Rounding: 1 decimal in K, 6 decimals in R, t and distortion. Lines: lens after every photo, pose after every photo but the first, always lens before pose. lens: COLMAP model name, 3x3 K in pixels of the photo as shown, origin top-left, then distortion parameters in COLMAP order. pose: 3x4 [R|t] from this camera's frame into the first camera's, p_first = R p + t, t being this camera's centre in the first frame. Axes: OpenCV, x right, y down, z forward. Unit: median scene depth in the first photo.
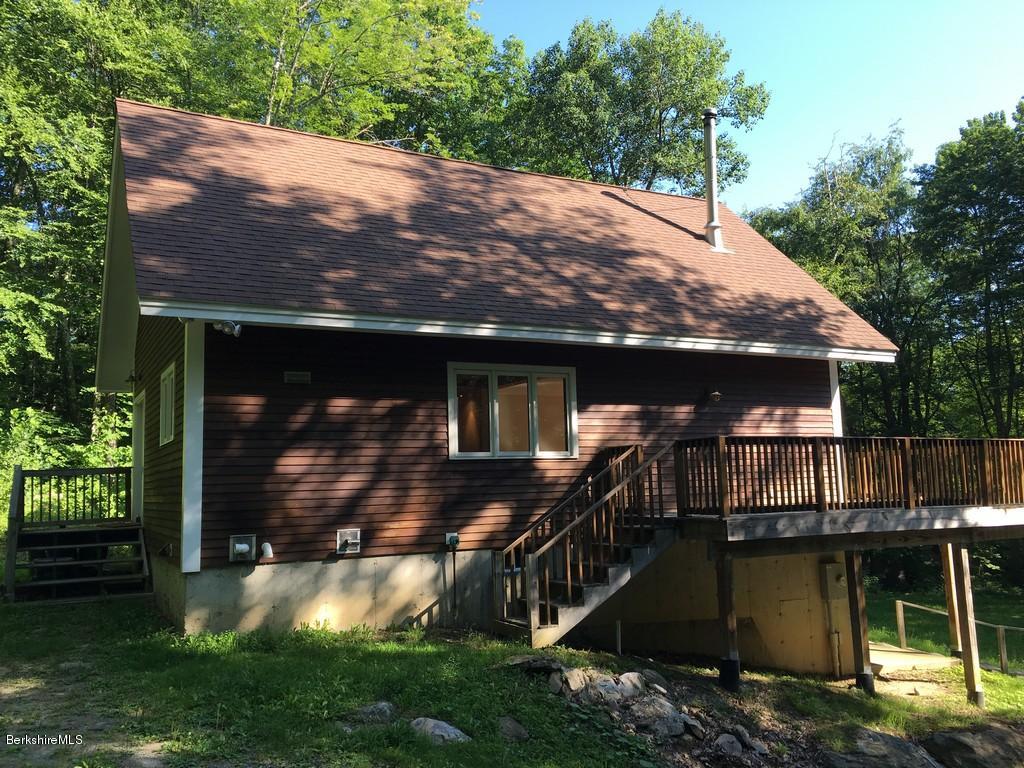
lens RADIAL K [[866.3, 0, 511.0], [0, 866.3, 381.3], [0, 0, 1]] dist [0.054938, -0.039575]
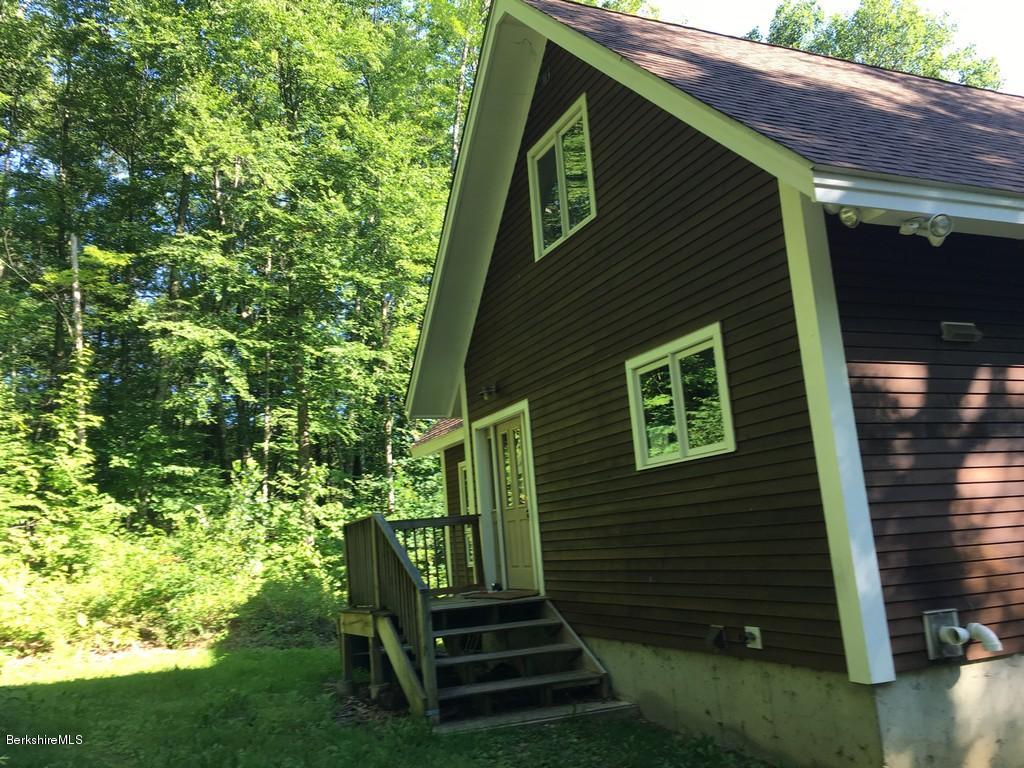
lens RADIAL K [[866.3, 0, 514.6], [0, 866.3, 390.5], [0, 0, 1]] dist [0.054938, -0.039575]
pose [[0.996090, -0.054690, -0.069387, -0.516907], [0.050868, 0.997150, -0.055708, 0.053679], [0.072236, 0.051961, 0.996033, 0.409502]]
